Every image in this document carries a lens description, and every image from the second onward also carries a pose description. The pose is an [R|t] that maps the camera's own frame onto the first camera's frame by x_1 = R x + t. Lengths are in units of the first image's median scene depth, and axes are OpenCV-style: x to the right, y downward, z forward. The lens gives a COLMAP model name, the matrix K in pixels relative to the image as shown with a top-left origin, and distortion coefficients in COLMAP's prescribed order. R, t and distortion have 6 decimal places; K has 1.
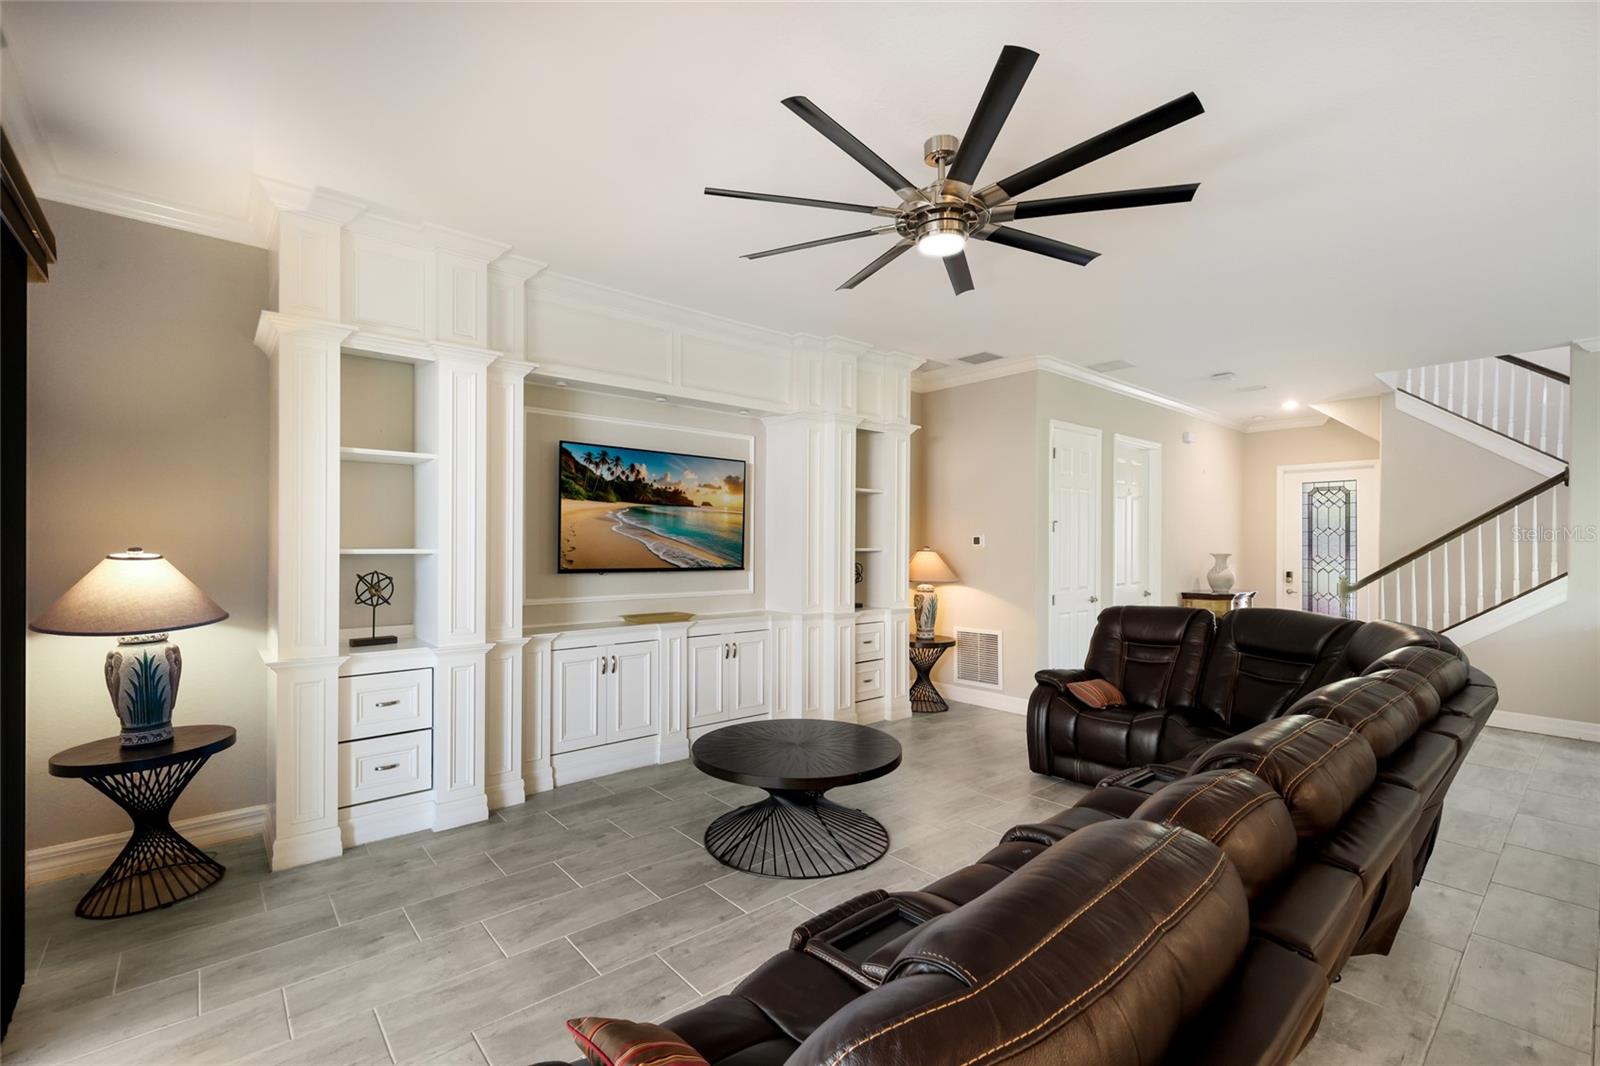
lens RADIAL K [[702.6, 0, 796.0], [0, 702.6, 539.0], [0, 0, 1]] dist [0.006986, -0.000194]
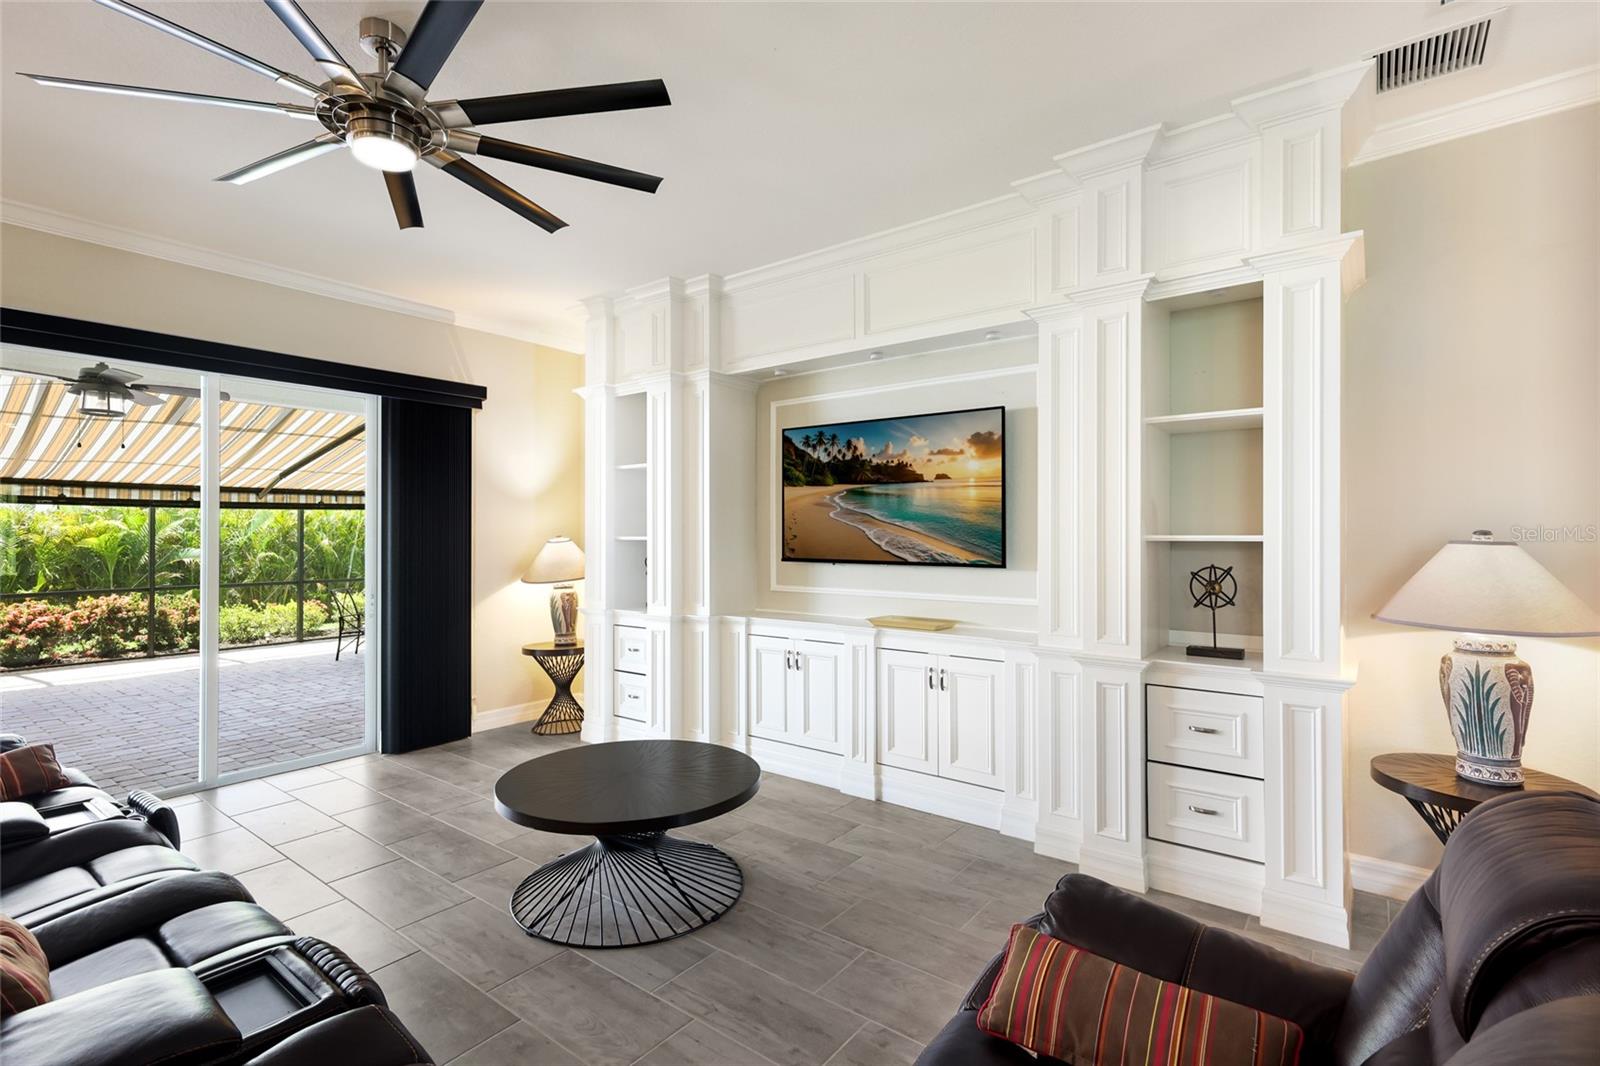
lens RADIAL K [[709.8, 0, 785.6], [0, 709.8, 531.5], [0, 0, 1]] dist [-0.009175, -0.001364]
pose [[0.220004, -0.020719, -0.975279, 0.597652], [-0.002960, 0.999756, -0.021907, 0.026255], [0.975495, 0.007706, 0.219889, 0.715410]]
